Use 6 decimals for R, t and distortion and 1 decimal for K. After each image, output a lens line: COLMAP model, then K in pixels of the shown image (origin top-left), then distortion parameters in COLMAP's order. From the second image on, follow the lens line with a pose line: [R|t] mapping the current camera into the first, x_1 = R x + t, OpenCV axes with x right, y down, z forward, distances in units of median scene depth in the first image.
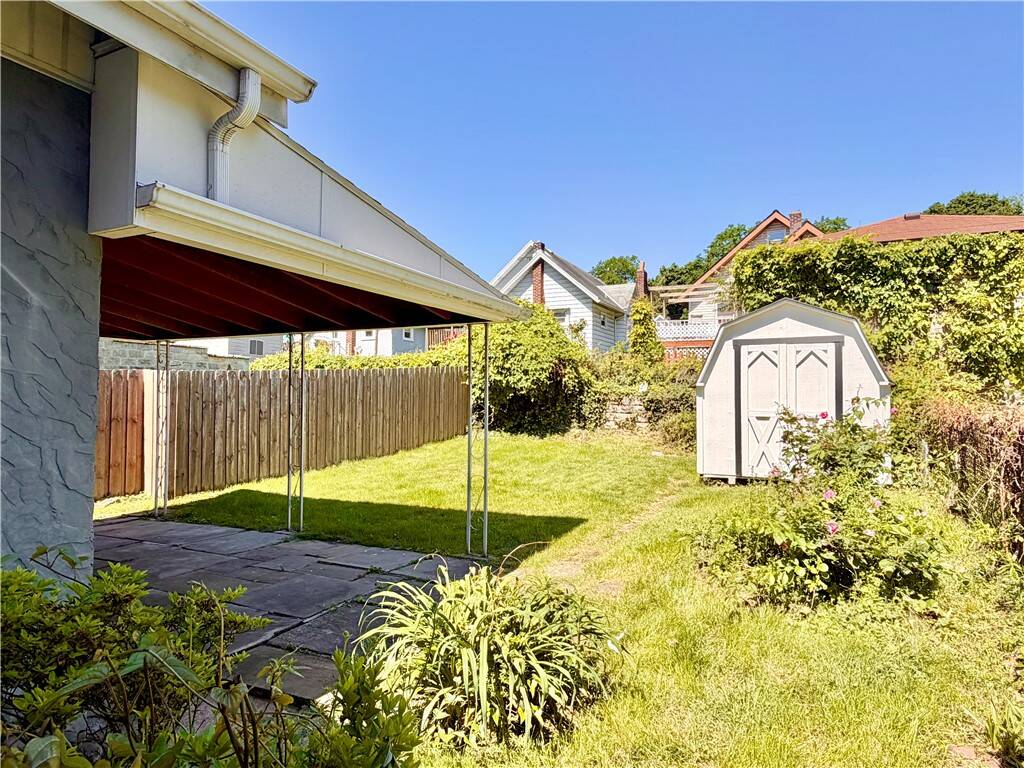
lens RADIAL K [[626.3, 0, 512.0], [0, 626.3, 384.0], [0, 0, 1]] dist [0.000162, -0.000007]
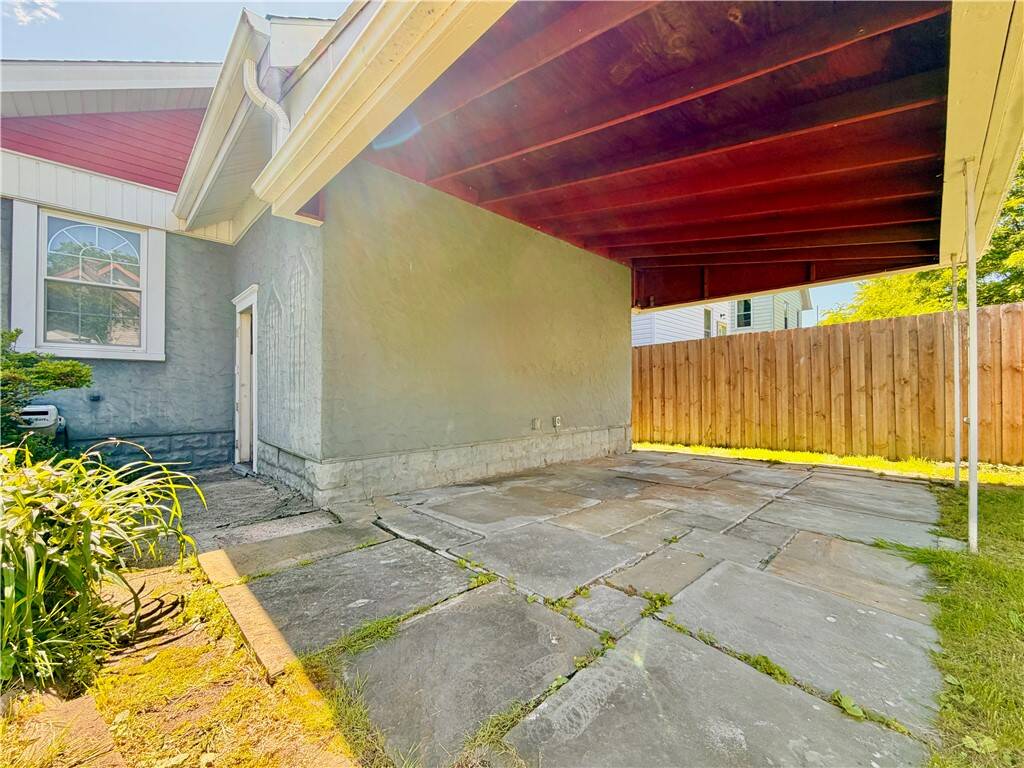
lens RADIAL K [[419.3, 0, 512.0], [0, 419.3, 384.0], [0, 0, 1]] dist [0.000196, -0.000159]
pose [[-0.349636, -0.016784, -0.936735, 0.080001], [0.028006, 0.999205, -0.028356, 0.078385], [0.936467, -0.036149, -0.348888, 0.600801]]
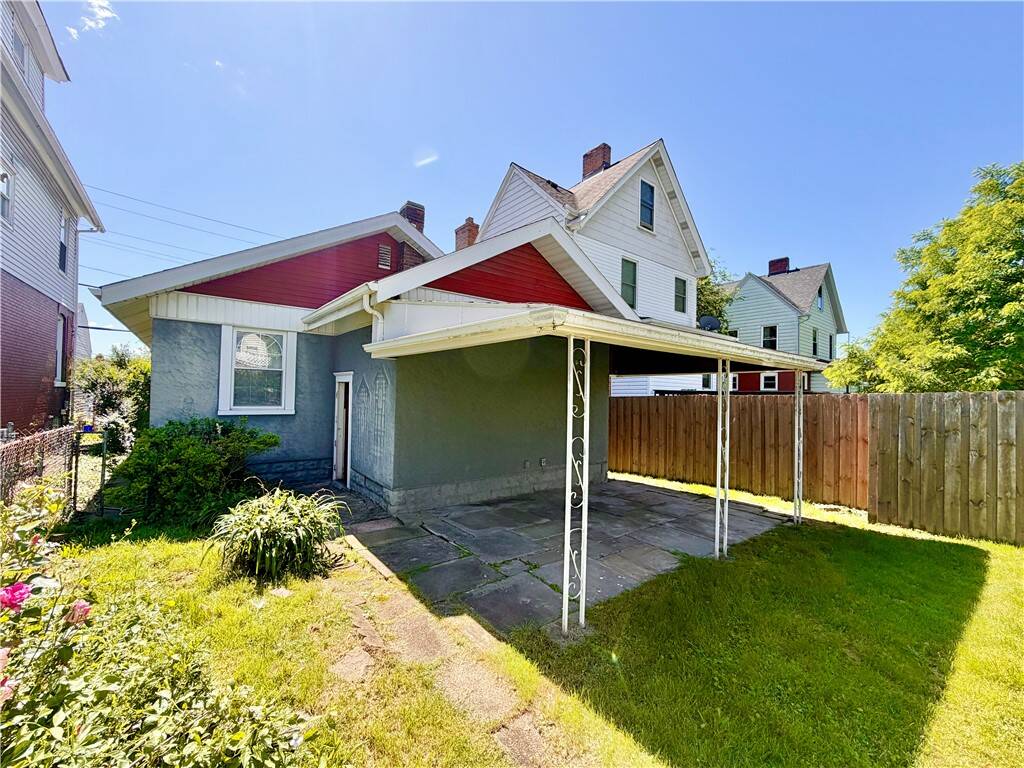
lens RADIAL K [[419.3, 0, 512.0], [0, 419.3, 384.0], [0, 0, 1]] dist [0.000196, -0.000159]
pose [[-0.447878, -0.033526, -0.893466, 0.316638], [0.002621, 0.999243, -0.038809, -0.013529], [0.894091, -0.019723, -0.447451, 0.789960]]
